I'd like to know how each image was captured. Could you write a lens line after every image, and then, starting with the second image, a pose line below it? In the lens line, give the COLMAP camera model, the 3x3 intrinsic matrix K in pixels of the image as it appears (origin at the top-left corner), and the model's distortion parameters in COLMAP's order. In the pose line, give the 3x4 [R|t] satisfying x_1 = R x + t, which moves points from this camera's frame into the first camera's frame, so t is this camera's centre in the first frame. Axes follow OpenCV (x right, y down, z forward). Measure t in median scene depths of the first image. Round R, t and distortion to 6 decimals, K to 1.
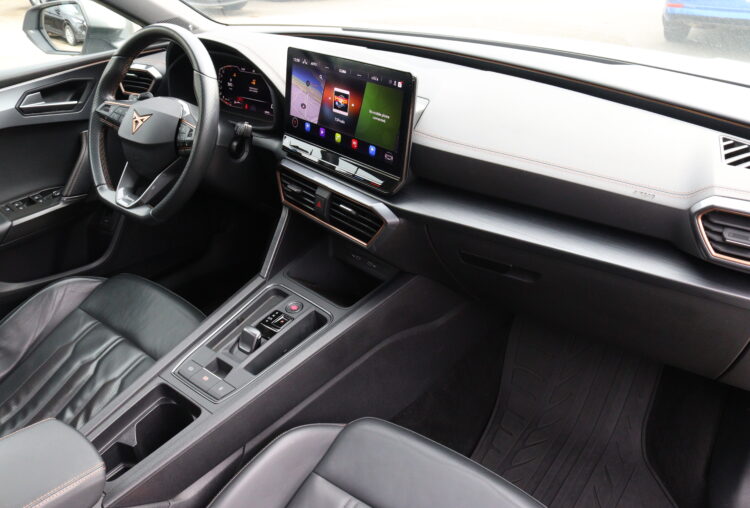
lens RADIAL K [[630.1, 0, 374.3], [0, 630.1, 250.0], [0, 0, 1]] dist [-0.159639, 0.126276]
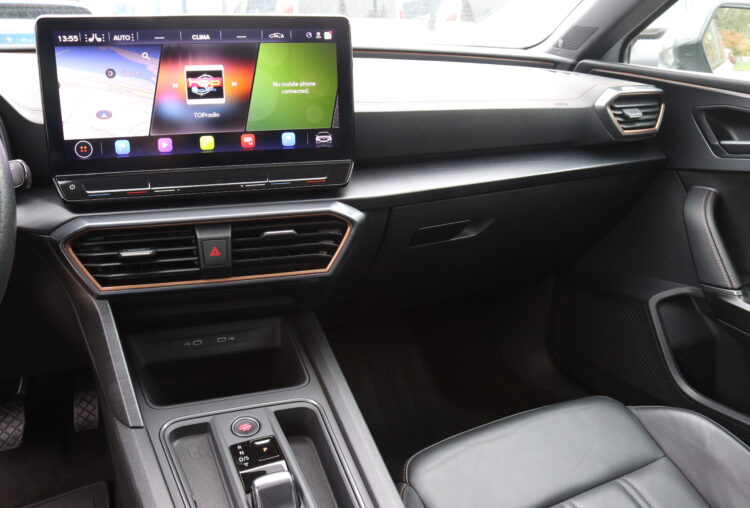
lens RADIAL K [[630.1, 0, 375.7], [0, 630.1, 246.8], [0, 0, 1]] dist [-0.159639, 0.126276]
pose [[0.428074, -0.273838, 0.861258, -0.571594], [0.412071, 0.907302, 0.083665, -0.066612], [-0.804332, 0.319085, 0.501233, 0.592600]]
